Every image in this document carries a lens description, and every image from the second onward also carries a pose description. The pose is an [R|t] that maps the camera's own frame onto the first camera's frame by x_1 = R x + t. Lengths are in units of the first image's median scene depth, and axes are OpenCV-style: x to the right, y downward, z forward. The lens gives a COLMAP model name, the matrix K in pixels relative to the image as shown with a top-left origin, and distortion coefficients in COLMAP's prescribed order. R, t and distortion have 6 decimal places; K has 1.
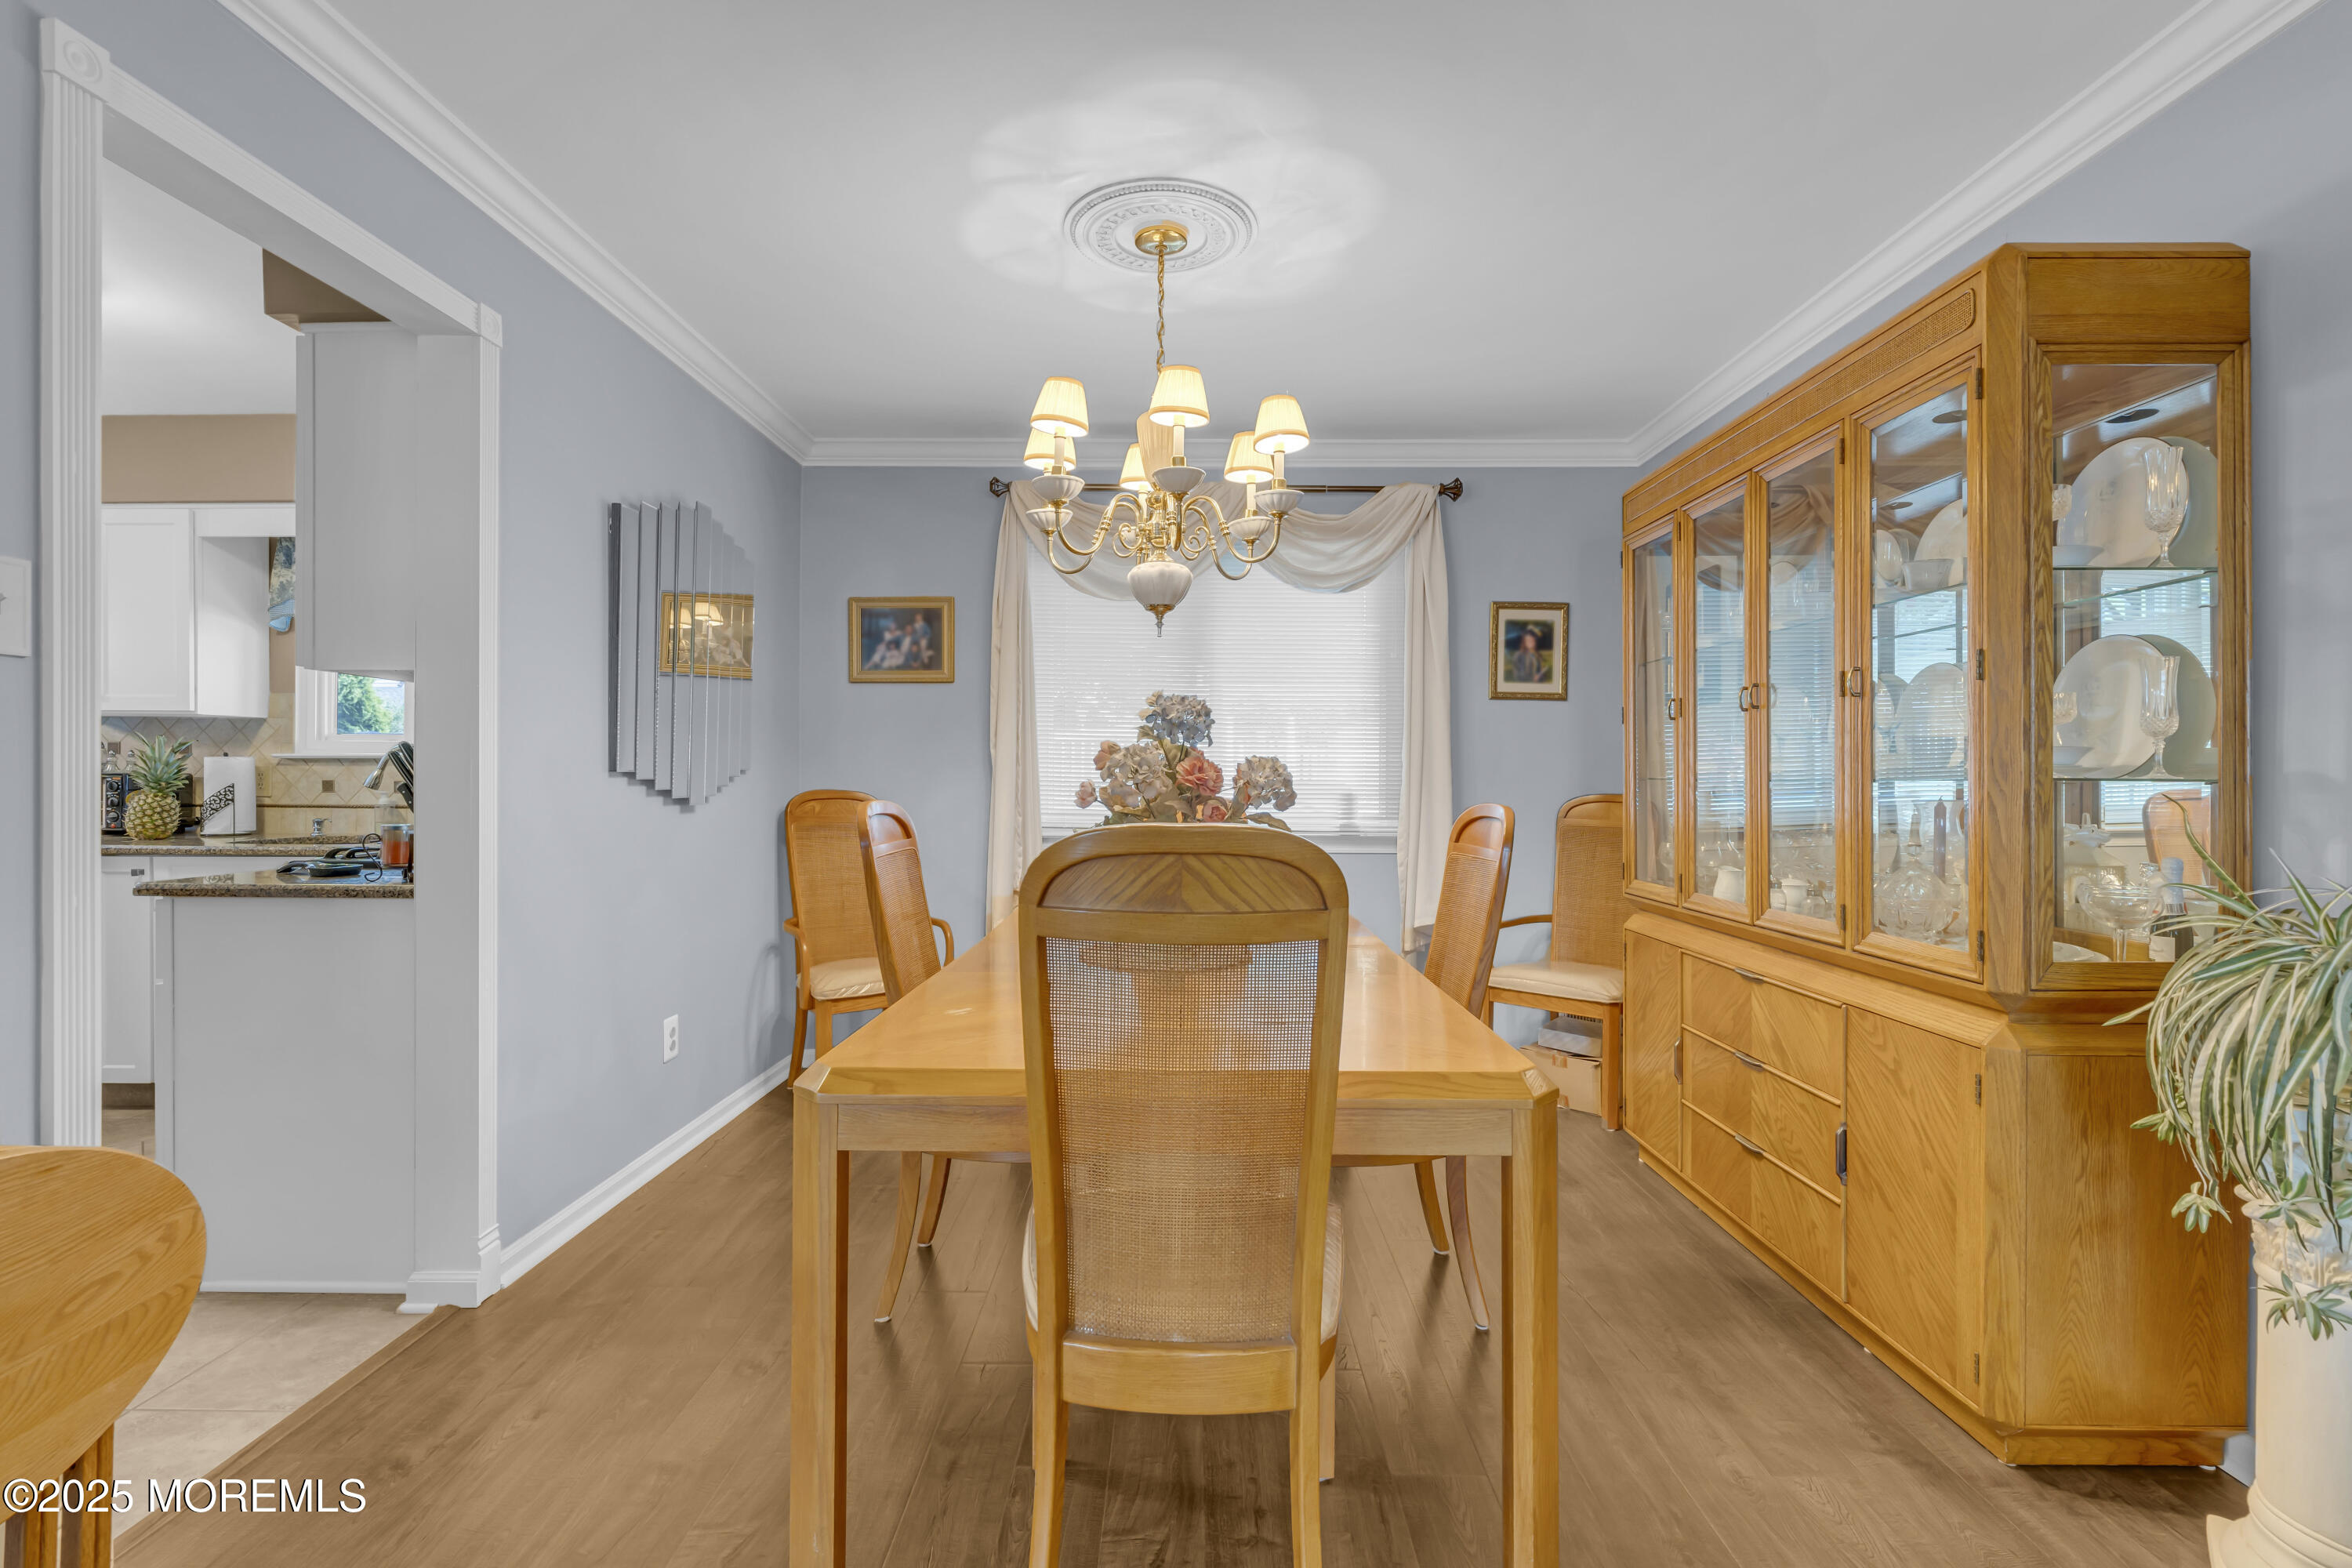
lens RADIAL K [[1052.0, 0, 1163.1], [0, 1052.0, 774.1], [0, 0, 1]] dist [-0.005583, 0.002177]
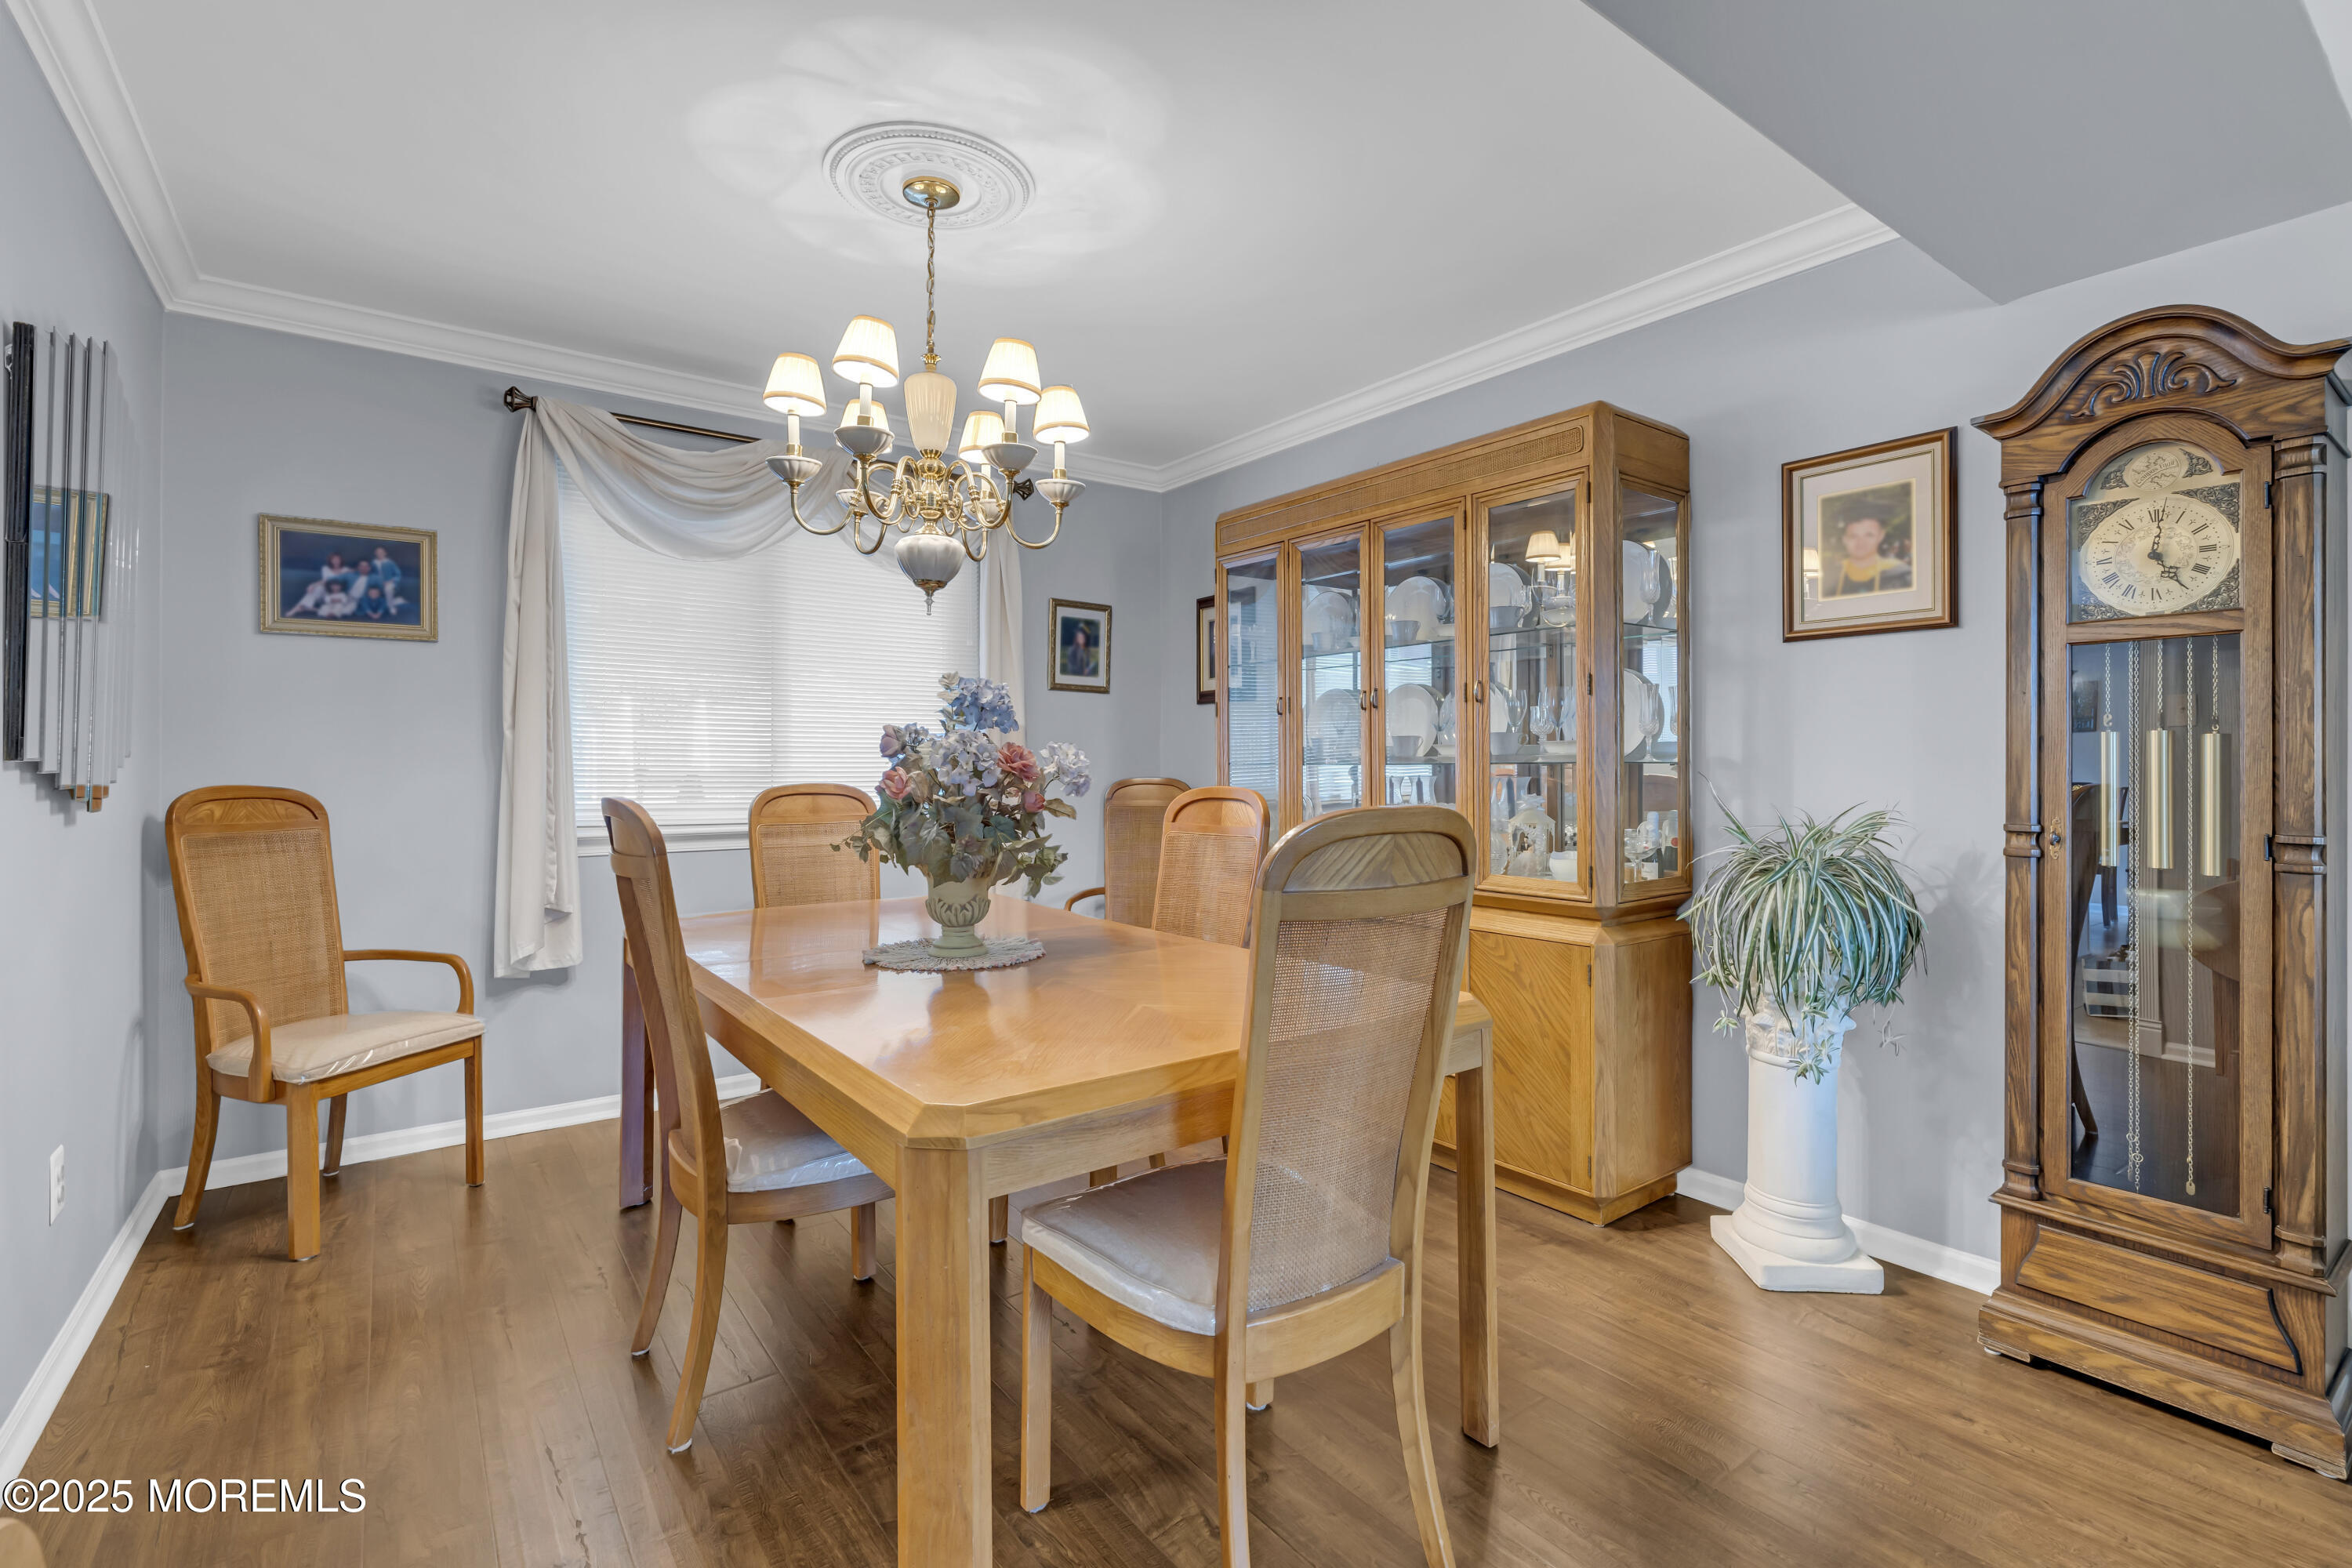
lens RADIAL K [[1052.0, 0, 1173.3], [0, 1052.0, 756.7], [0, 0, 1]] dist [-0.005583, 0.002177]
pose [[0.801601, -0.001749, 0.597856, -0.391554], [0.003447, 0.999993, -0.001696, -0.001856], [-0.597849, 0.003420, 0.801601, 0.120301]]
